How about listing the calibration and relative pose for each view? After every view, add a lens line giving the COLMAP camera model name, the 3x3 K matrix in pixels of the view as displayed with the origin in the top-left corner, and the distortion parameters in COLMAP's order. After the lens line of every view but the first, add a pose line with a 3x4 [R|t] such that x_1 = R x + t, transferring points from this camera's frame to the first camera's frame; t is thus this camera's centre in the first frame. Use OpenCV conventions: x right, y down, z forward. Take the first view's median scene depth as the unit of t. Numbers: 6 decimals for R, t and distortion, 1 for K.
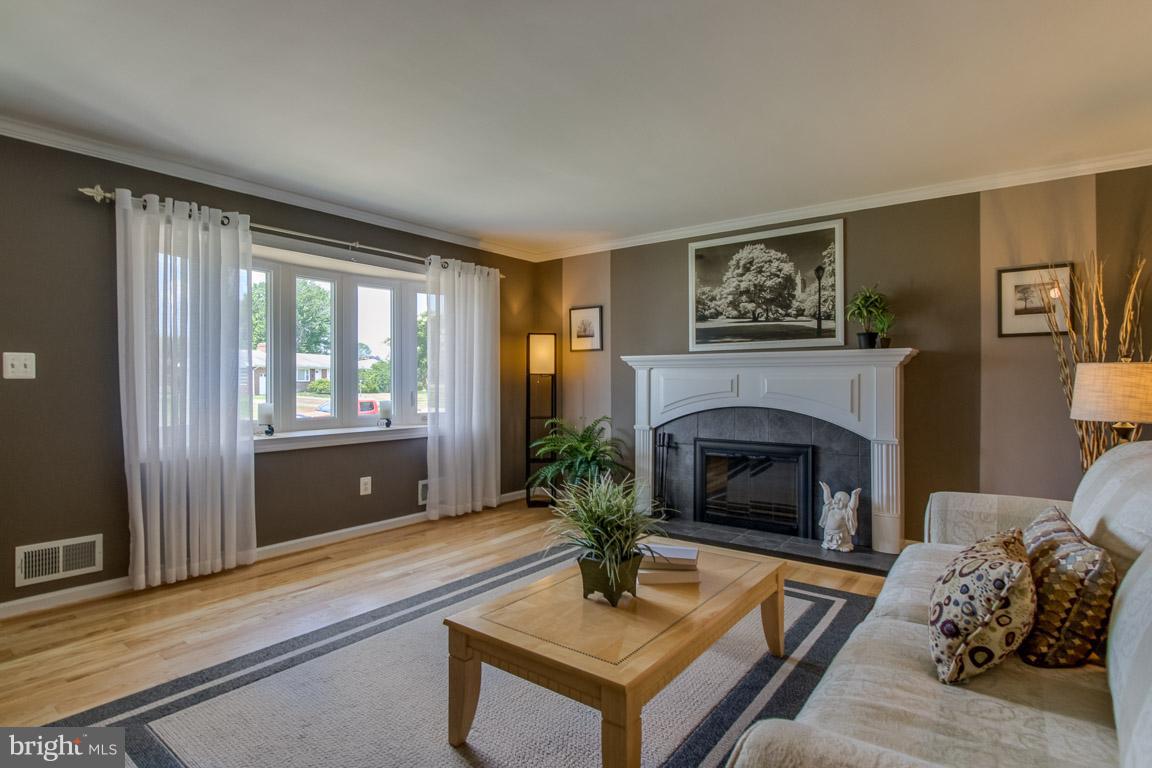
lens RADIAL K [[580.6, 0, 576.0], [0, 580.6, 384.0], [0, 0, 1]] dist [-0.002793, -0.000271]
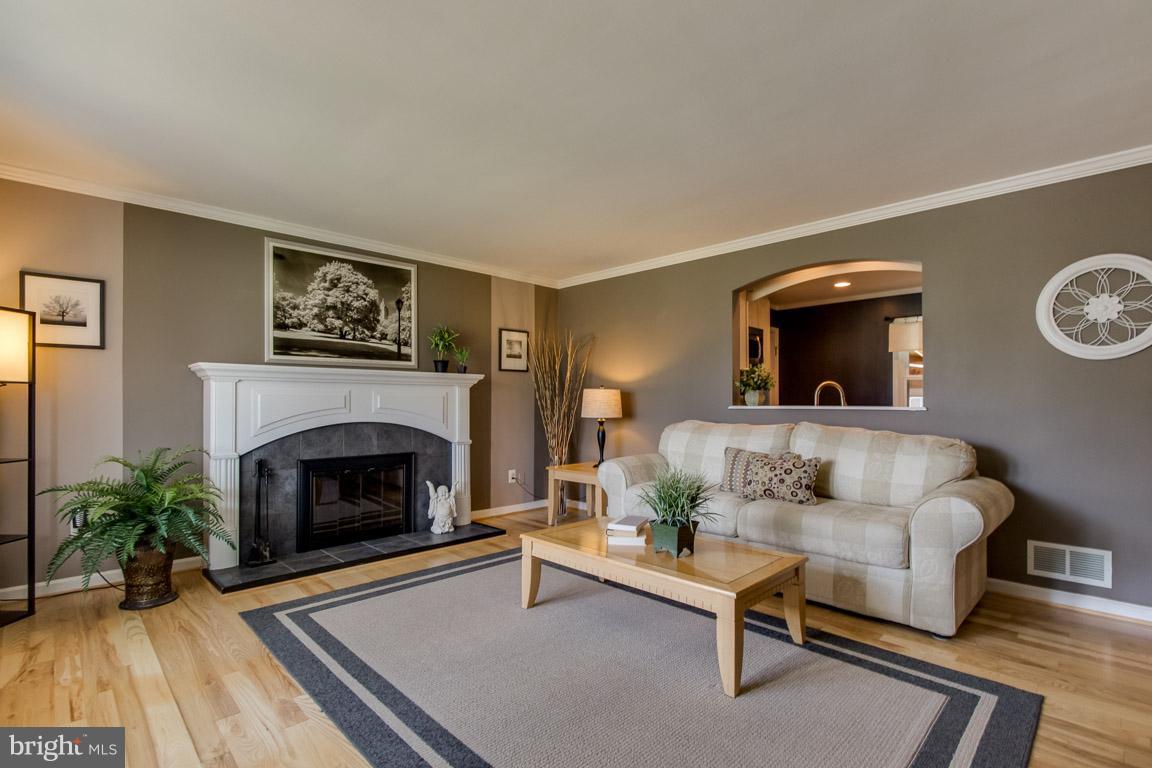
lens RADIAL K [[531.5, 0, 557.4], [0, 531.5, 400.5], [0, 0, 1]] dist [-0.000042, 0.000153]
pose [[0.181342, 0.002828, 0.983416, -0.544244], [0.004454, 0.999983, -0.003697, 0.005572], [-0.983410, 0.005051, 0.181327, 0.470110]]
